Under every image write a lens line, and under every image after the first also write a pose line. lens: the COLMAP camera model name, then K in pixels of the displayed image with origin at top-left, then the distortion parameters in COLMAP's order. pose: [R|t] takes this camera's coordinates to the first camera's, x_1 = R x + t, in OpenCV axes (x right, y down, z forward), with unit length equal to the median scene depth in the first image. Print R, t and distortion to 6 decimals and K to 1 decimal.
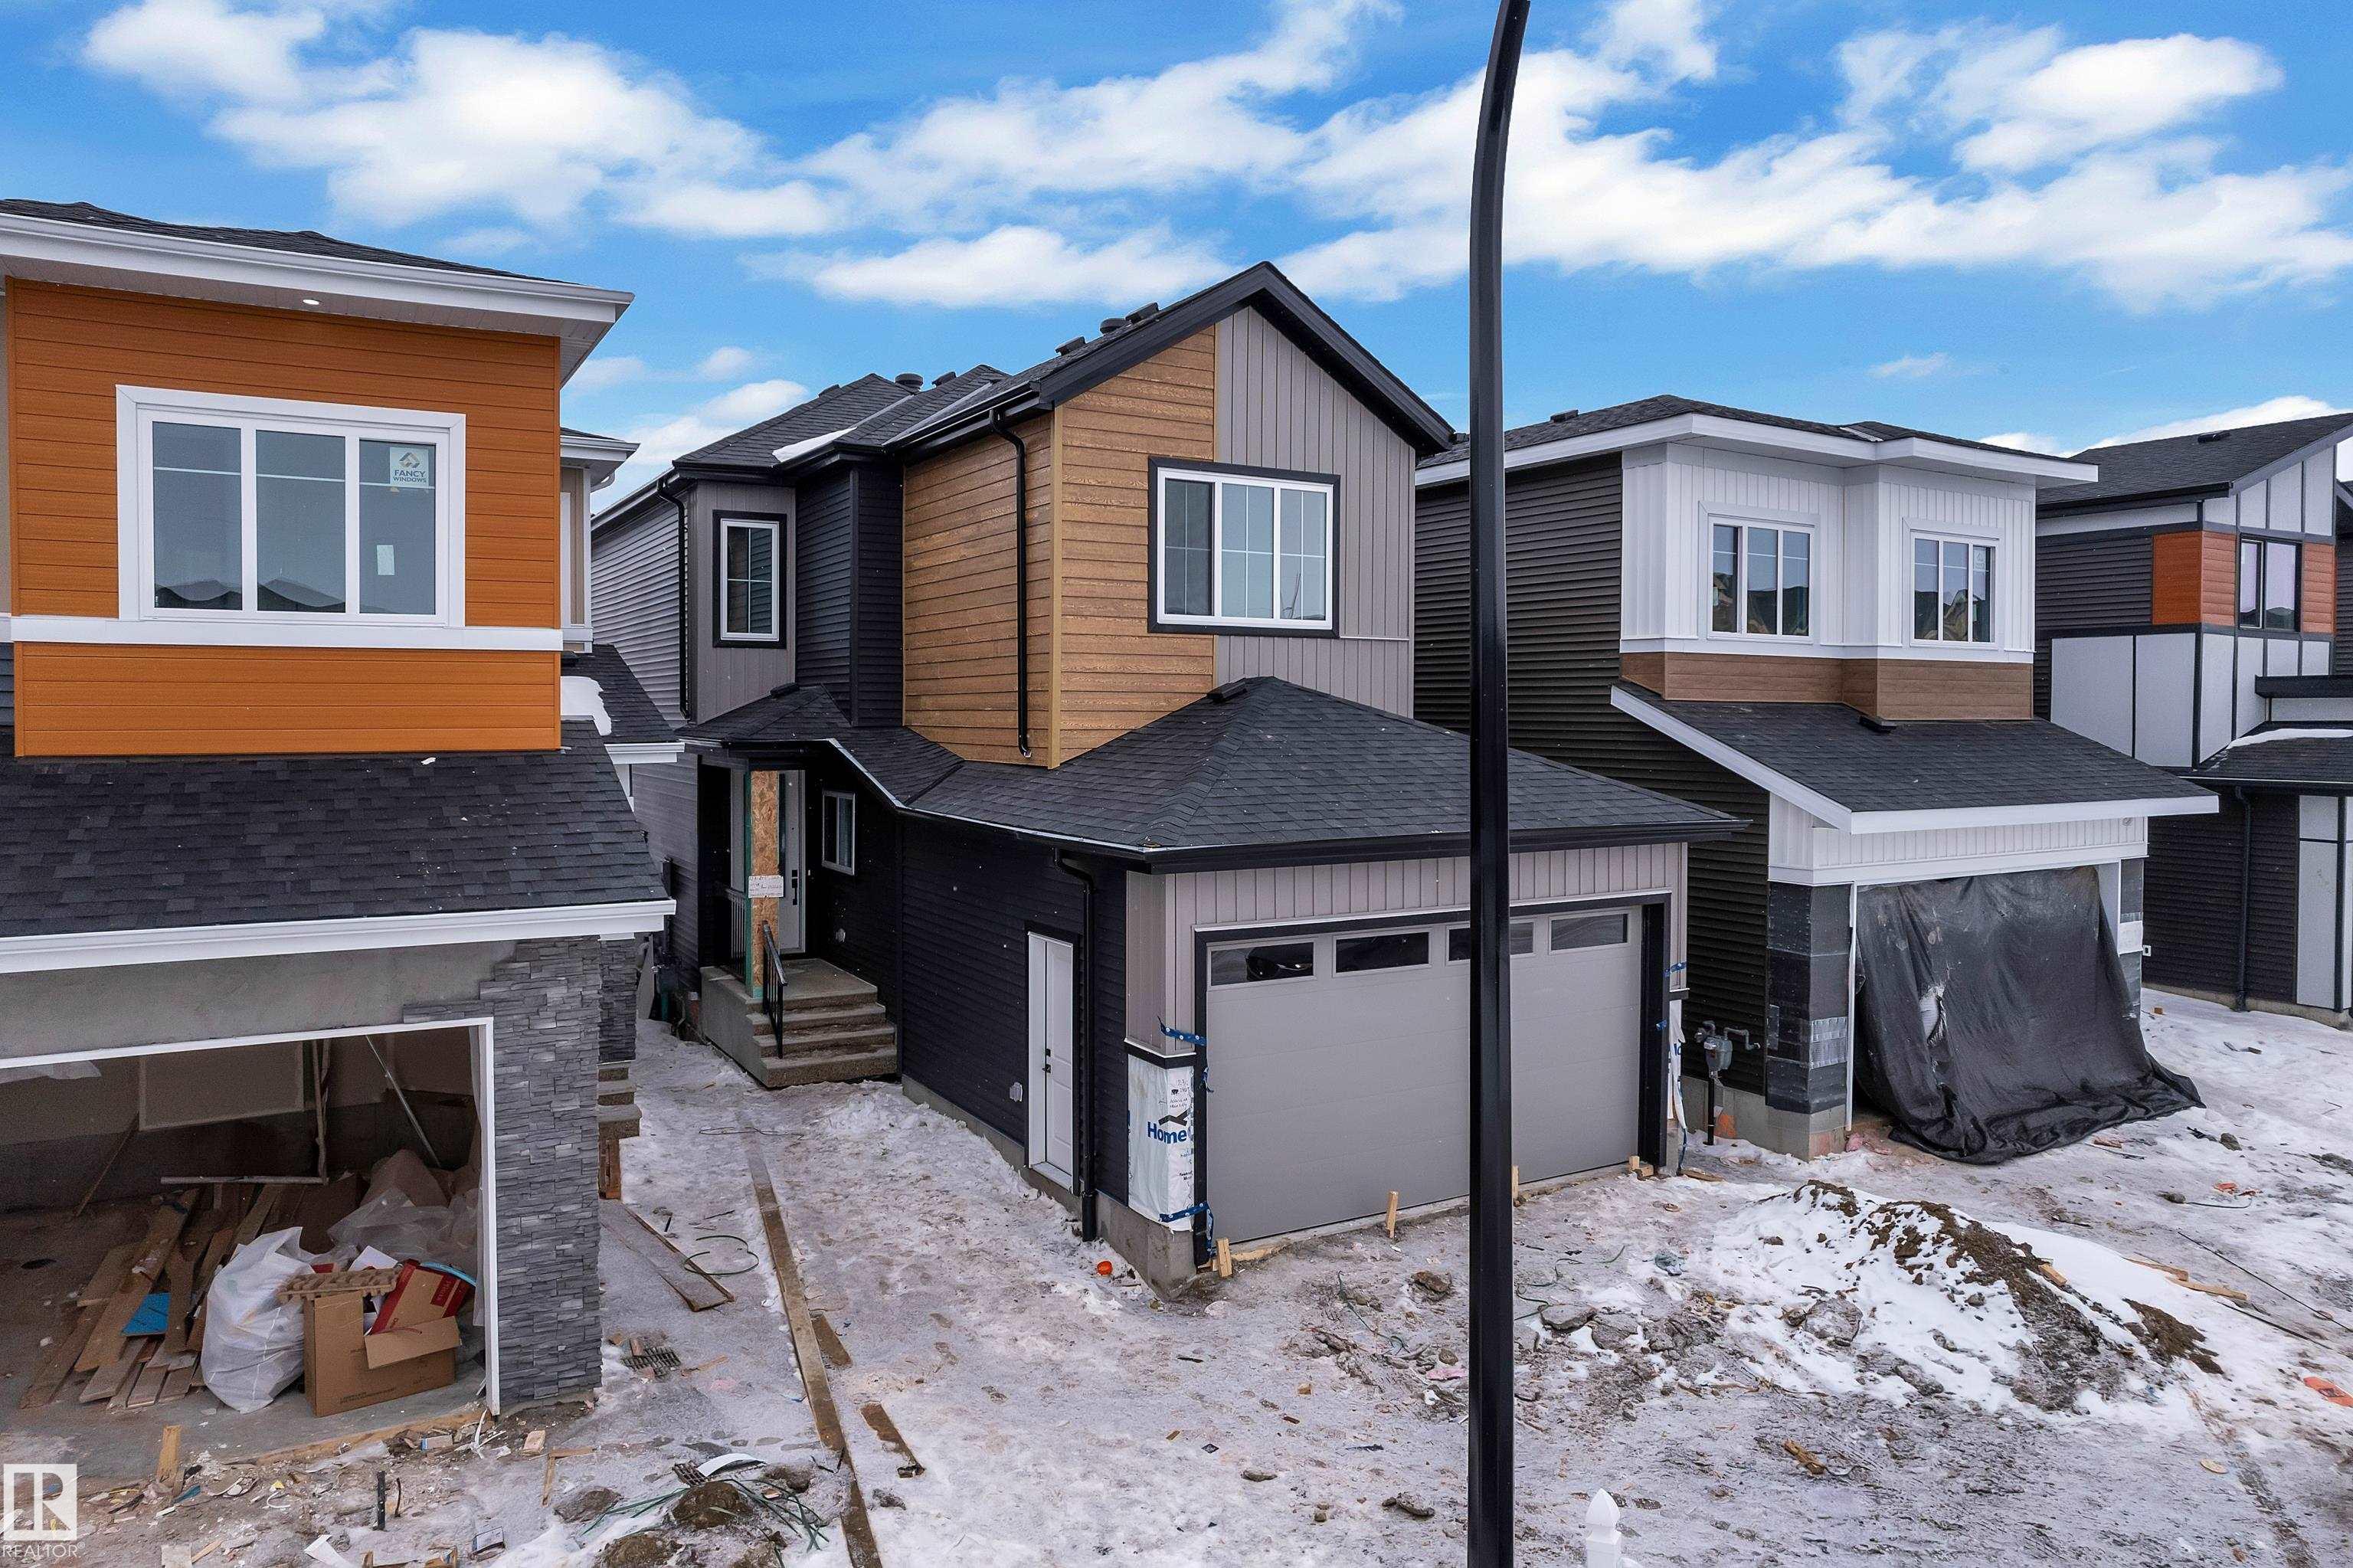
lens RADIAL K [[1520.8, 0, 1178.6], [0, 1520.8, 723.8], [0, 0, 1]] dist [-0.077267, 0.059556]
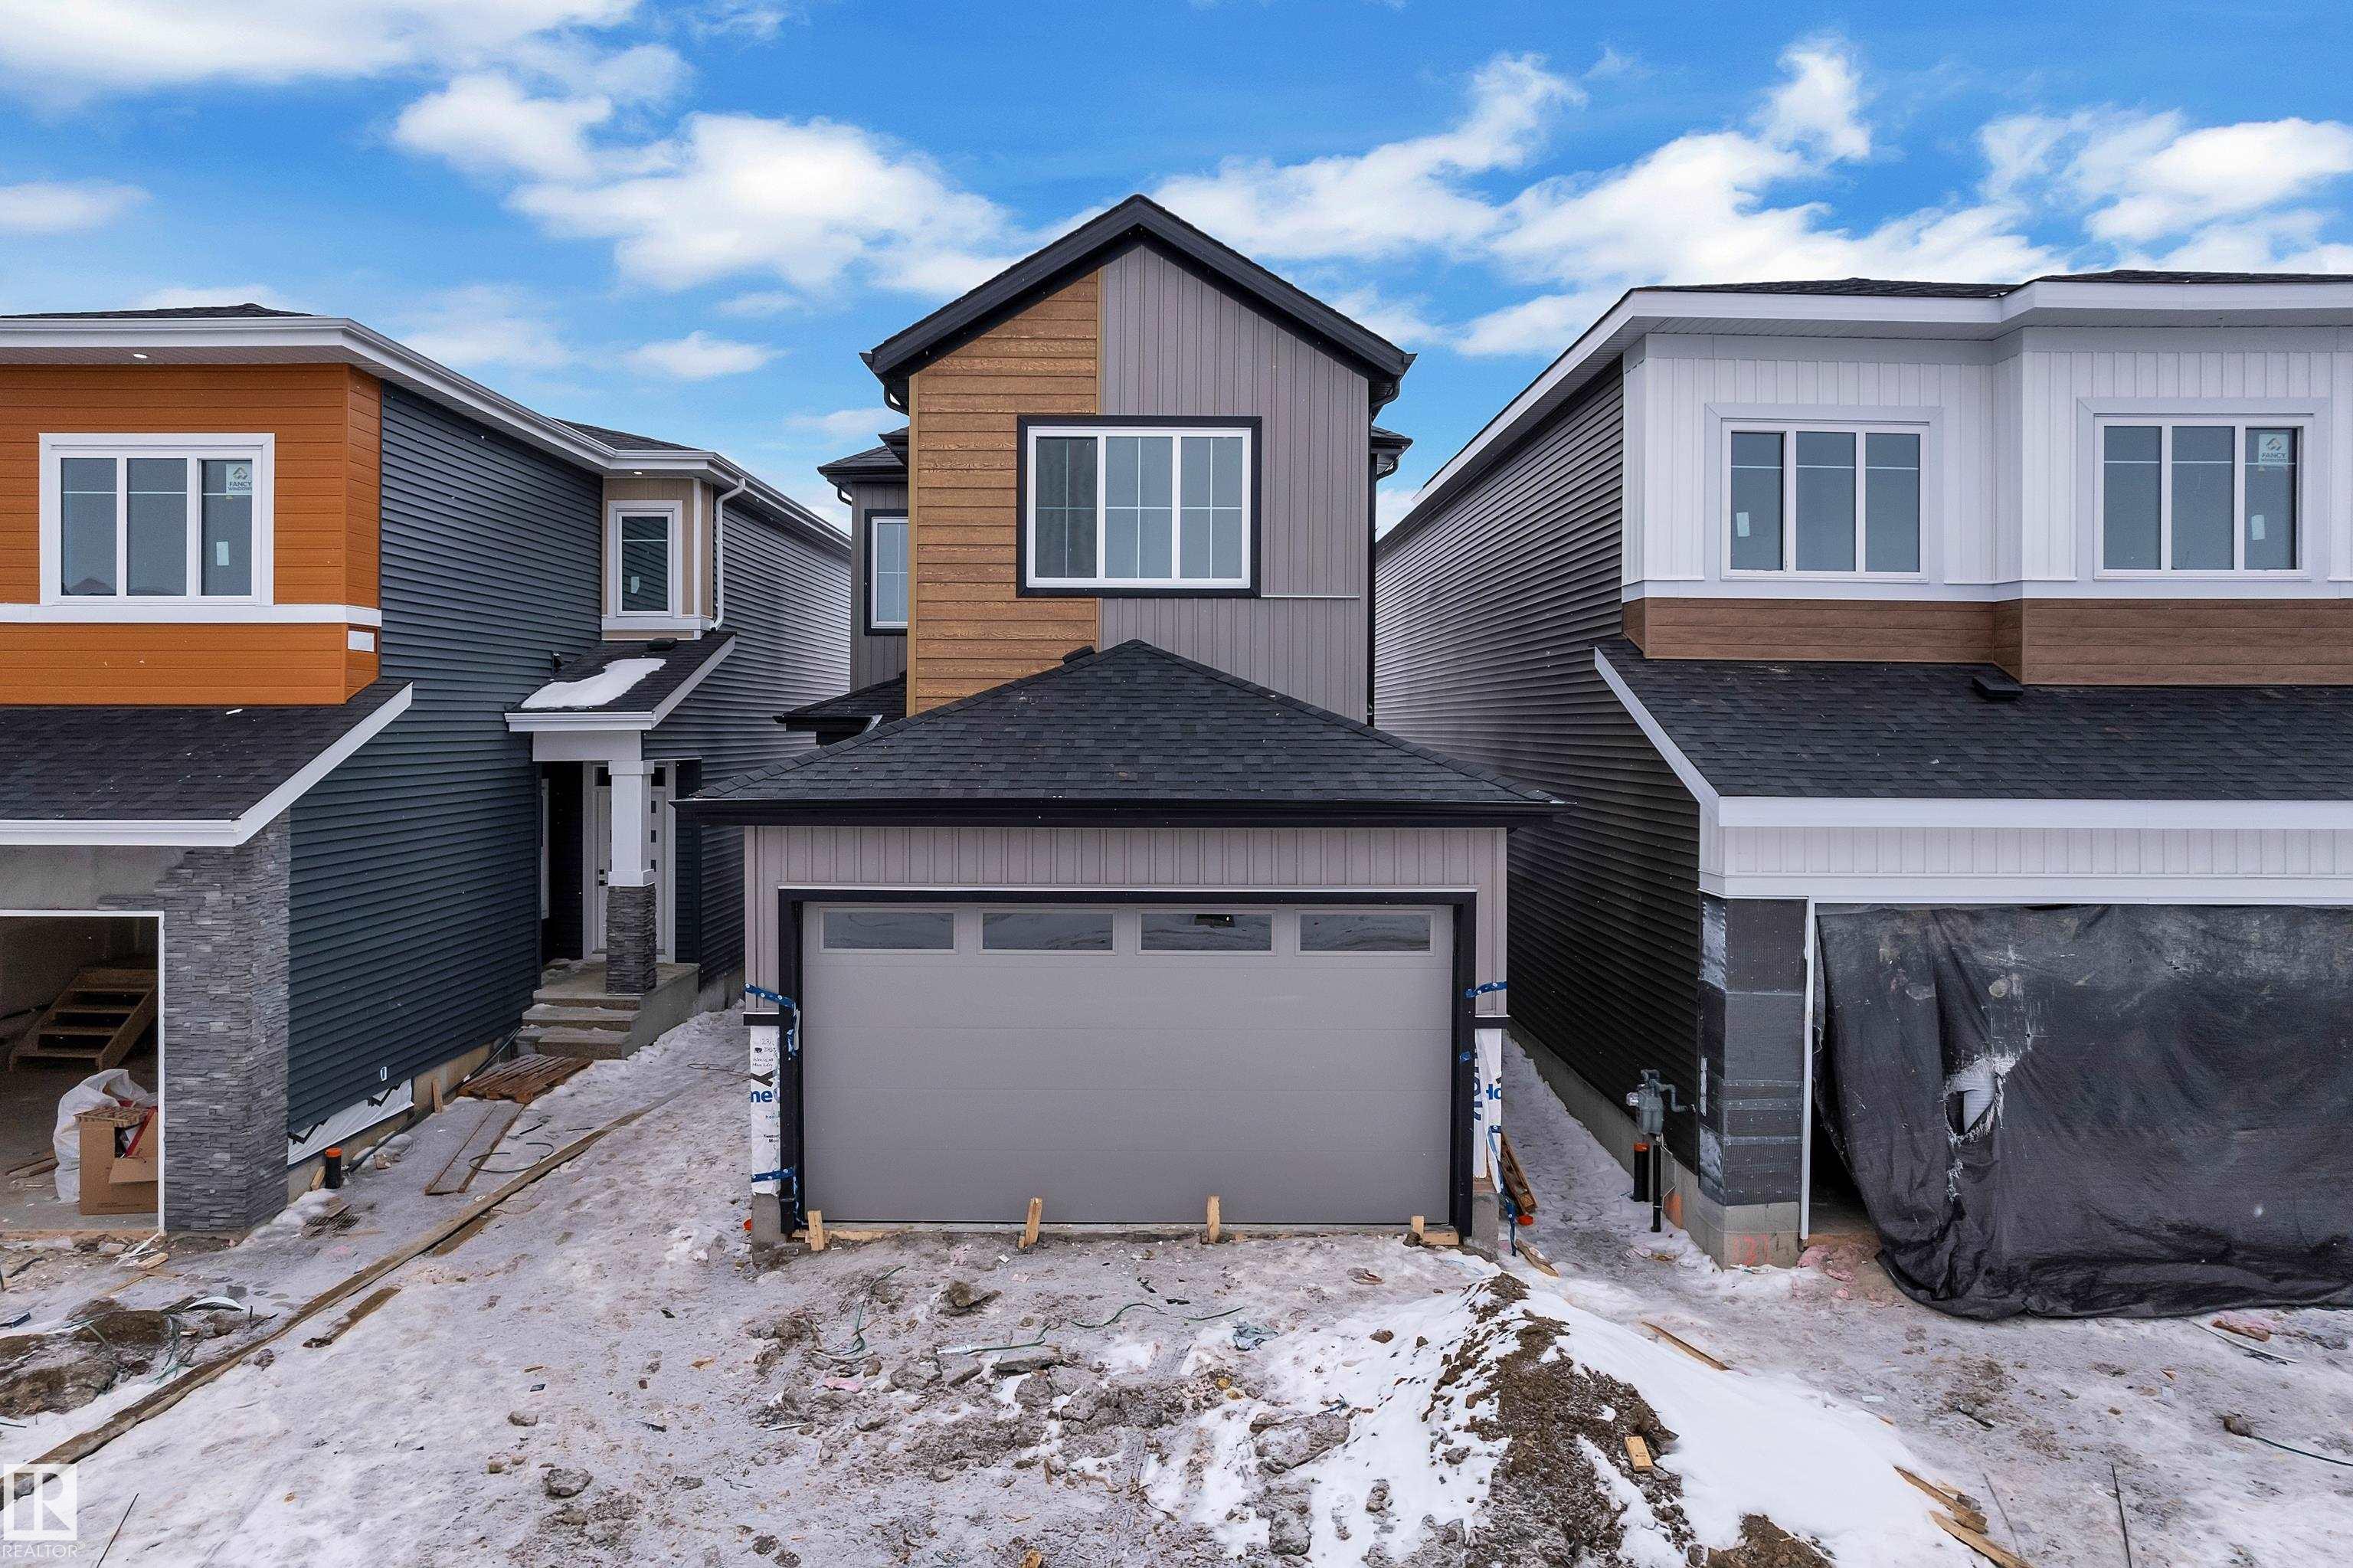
lens RADIAL K [[1520.8, 0, 1178.6], [0, 1520.8, 723.8], [0, 0, 1]] dist [-0.077267, 0.059556]
pose [[0.867910, -0.001827, -0.496719, 0.680765], [-0.005053, 0.999909, -0.012506, 0.039485], [0.496697, 0.013364, 0.867821, 0.266201]]
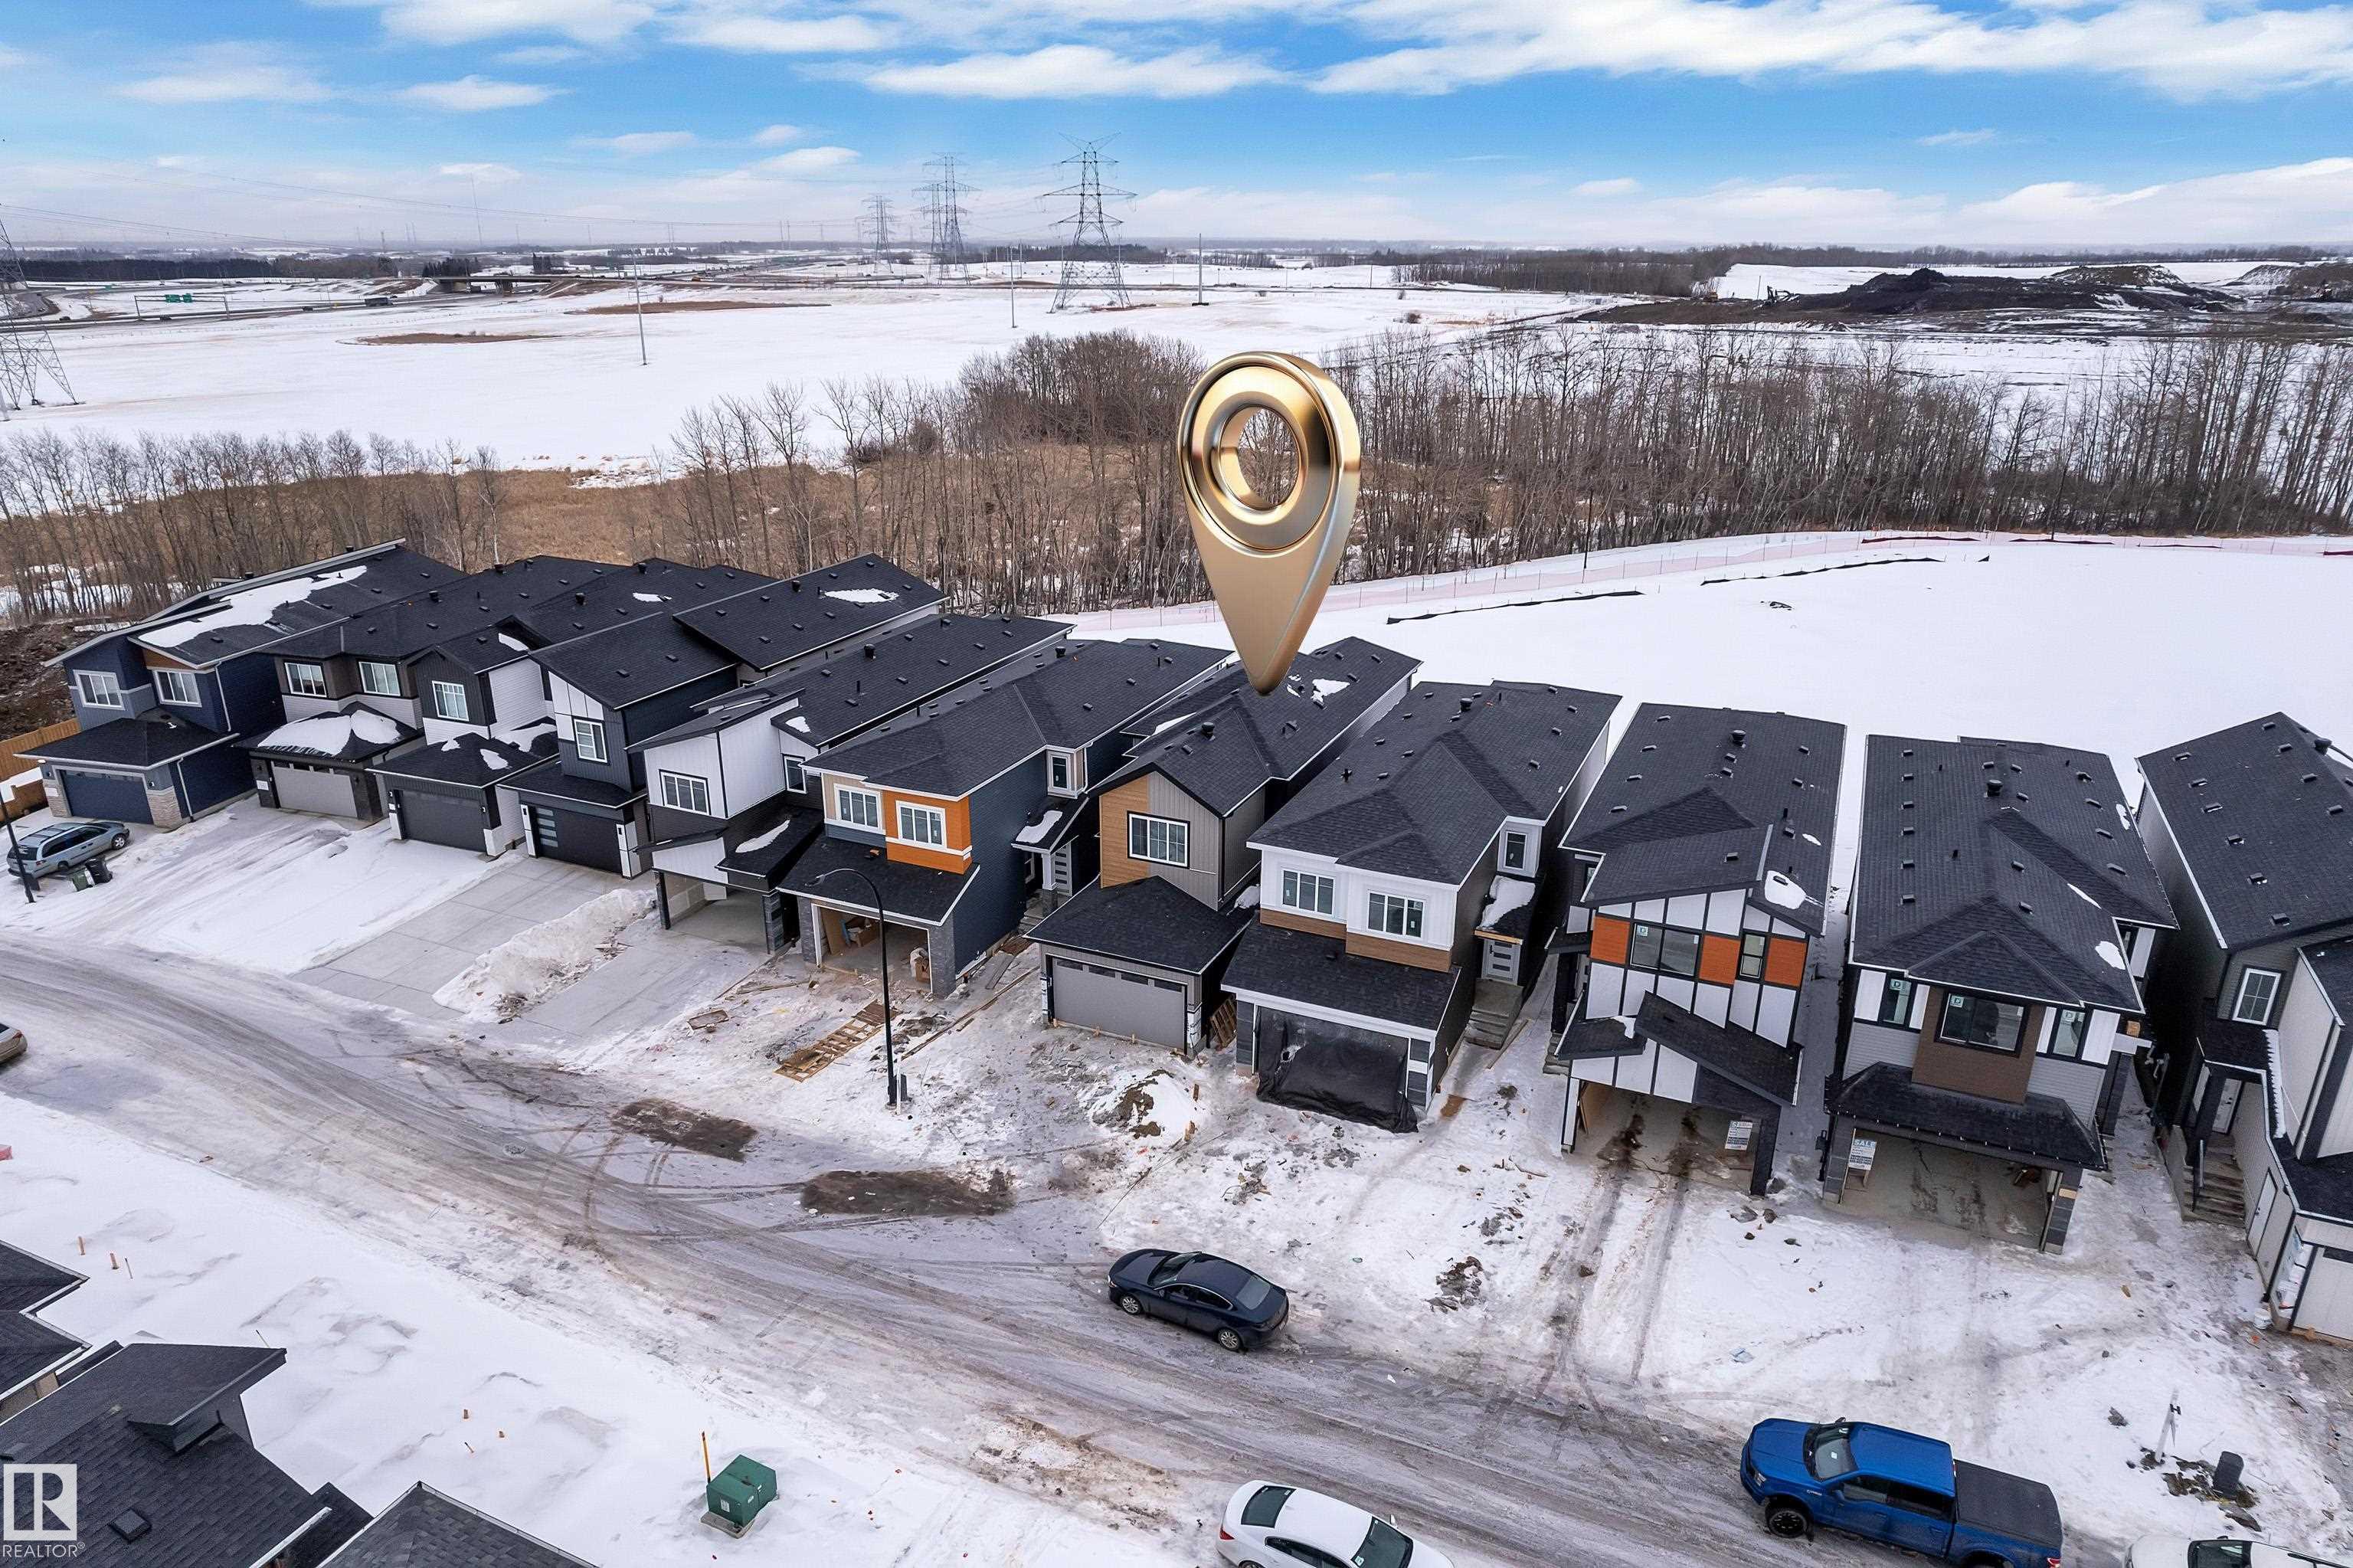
lens RADIAL K [[1482.1, 0, 1176.5], [0, 1482.1, 784.0], [0, 0, 1]] dist [-0.002649, 0.000063]
pose [[0.576329, 0.278166, -0.768420, 3.217294], [-0.007755, 0.942107, 0.335224, -1.676076], [0.817181, -0.187240, 0.545120, -0.893653]]
